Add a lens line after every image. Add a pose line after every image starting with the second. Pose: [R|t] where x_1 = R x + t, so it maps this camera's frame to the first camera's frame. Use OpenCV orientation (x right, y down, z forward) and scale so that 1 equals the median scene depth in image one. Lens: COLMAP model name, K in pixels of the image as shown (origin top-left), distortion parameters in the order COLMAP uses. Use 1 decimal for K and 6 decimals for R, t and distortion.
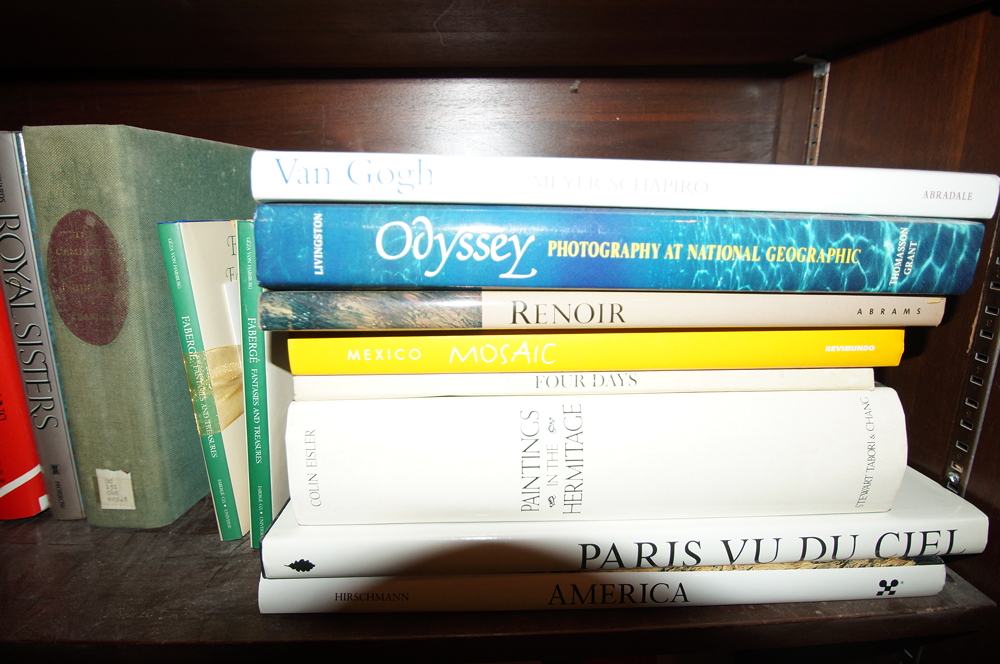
lens RADIAL K [[549.5, 0, 500.0], [0, 549.5, 332.0], [0, 0, 1]] dist [-0.025048, -0.008393]
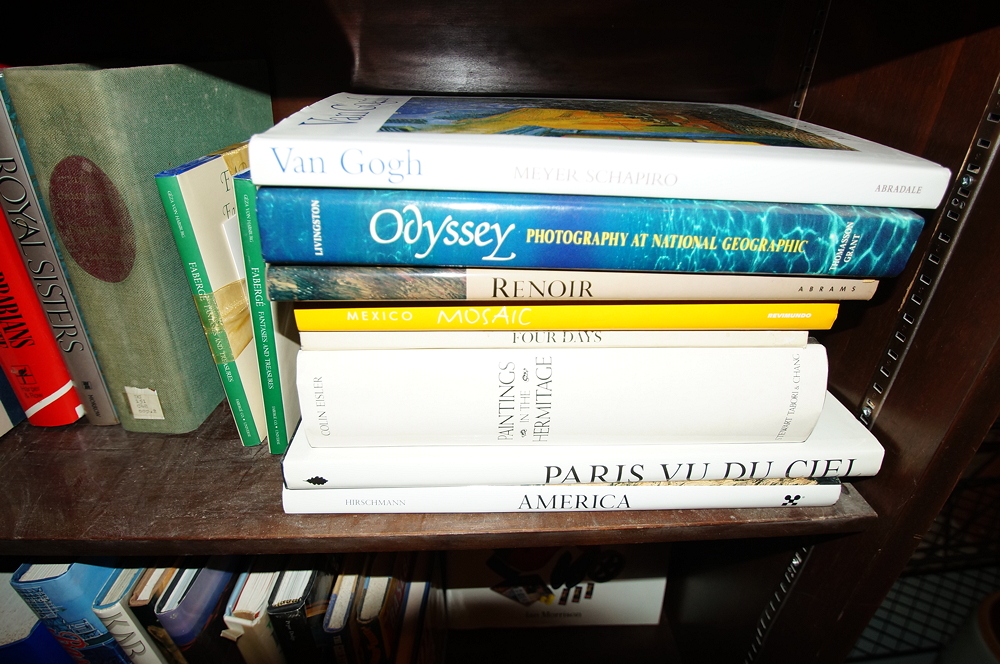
lens RADIAL K [[549.5, 0, 500.0], [0, 549.5, 332.0], [0, 0, 1]] dist [-0.025048, -0.008393]
pose [[0.999503, 0.018945, 0.025209, 0.008486], [-0.024980, 0.963571, 0.266282, -0.221964], [-0.019246, -0.266780, 0.963565, -0.098561]]
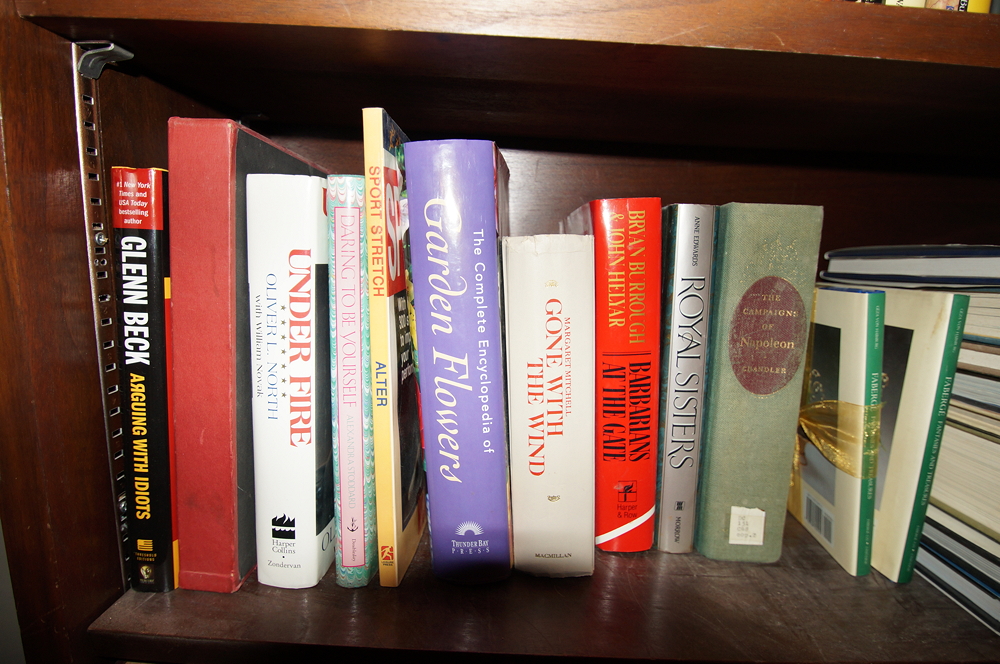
lens RADIAL K [[549.5, 0, 500.0], [0, 549.5, 332.0], [0, 0, 1]] dist [-0.025048, -0.008393]
pose [[0.998634, 0.036338, -0.037558, -1.482324], [-0.039161, 0.996231, -0.077393, 0.004734], [0.034604, 0.078758, 0.996293, -0.191680]]
